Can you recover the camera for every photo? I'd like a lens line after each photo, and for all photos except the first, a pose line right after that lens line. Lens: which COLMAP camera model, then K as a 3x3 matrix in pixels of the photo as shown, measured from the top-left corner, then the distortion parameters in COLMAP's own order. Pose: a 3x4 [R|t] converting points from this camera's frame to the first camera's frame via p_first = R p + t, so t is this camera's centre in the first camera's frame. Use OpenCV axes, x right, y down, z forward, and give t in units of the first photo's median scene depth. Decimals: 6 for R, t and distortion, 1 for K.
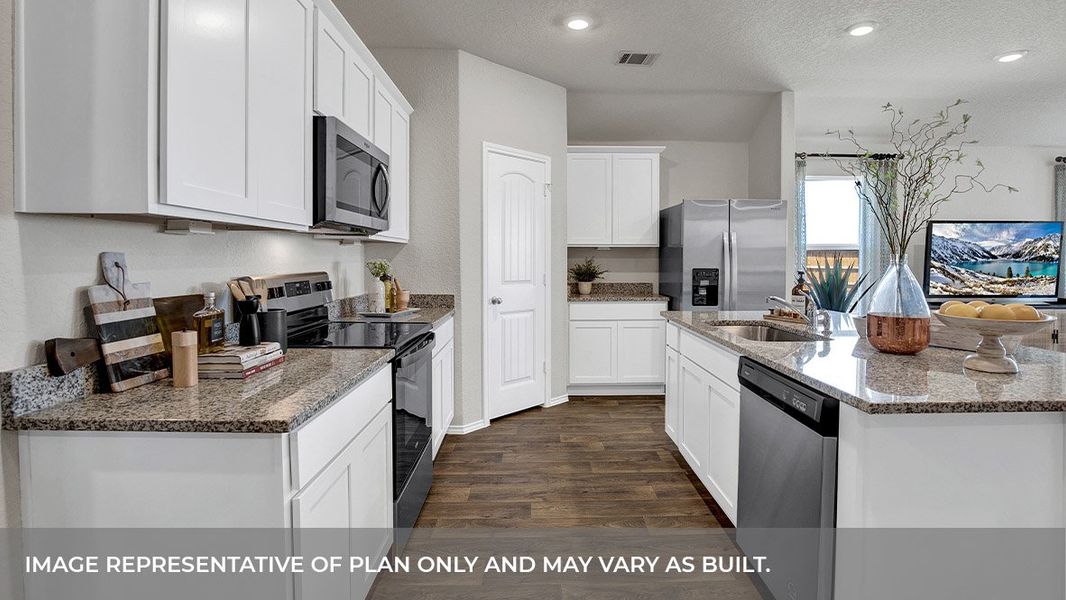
lens RADIAL K [[494.6, 0, 542.7], [0, 494.6, 267.2], [0, 0, 1]] dist [-0.015865, -0.001680]
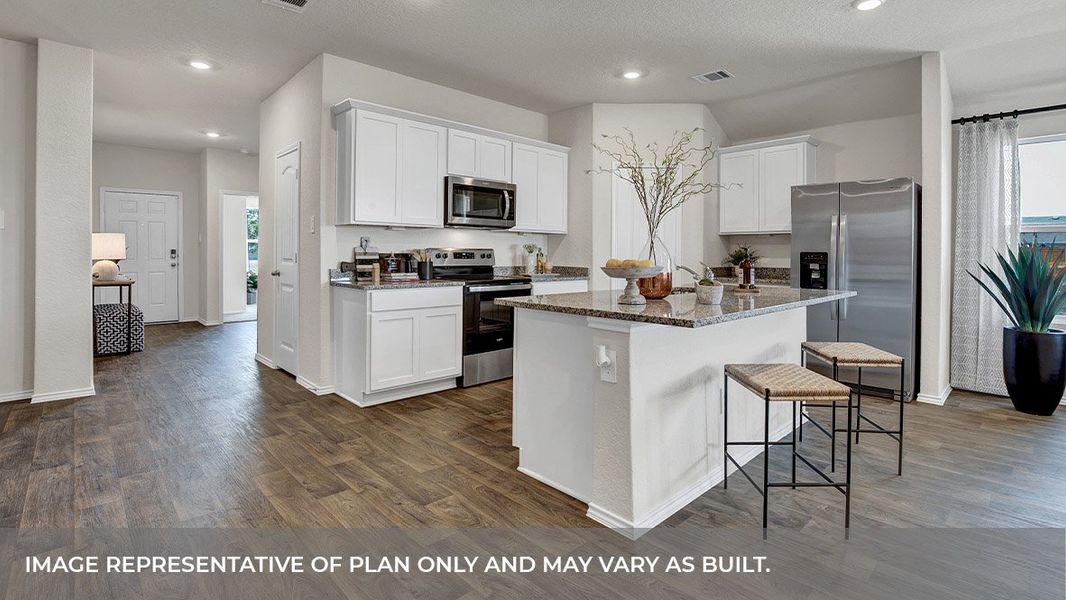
lens RADIAL K [[494.6, 0, 560.3], [0, 494.6, 254.3], [0, 0, 1]] dist [-0.015865, -0.001680]
pose [[0.700344, 0.004836, -0.713789, 1.497871], [-0.018837, 0.999754, -0.011709, 0.063712], [0.713557, 0.021646, 0.700263, -0.199221]]
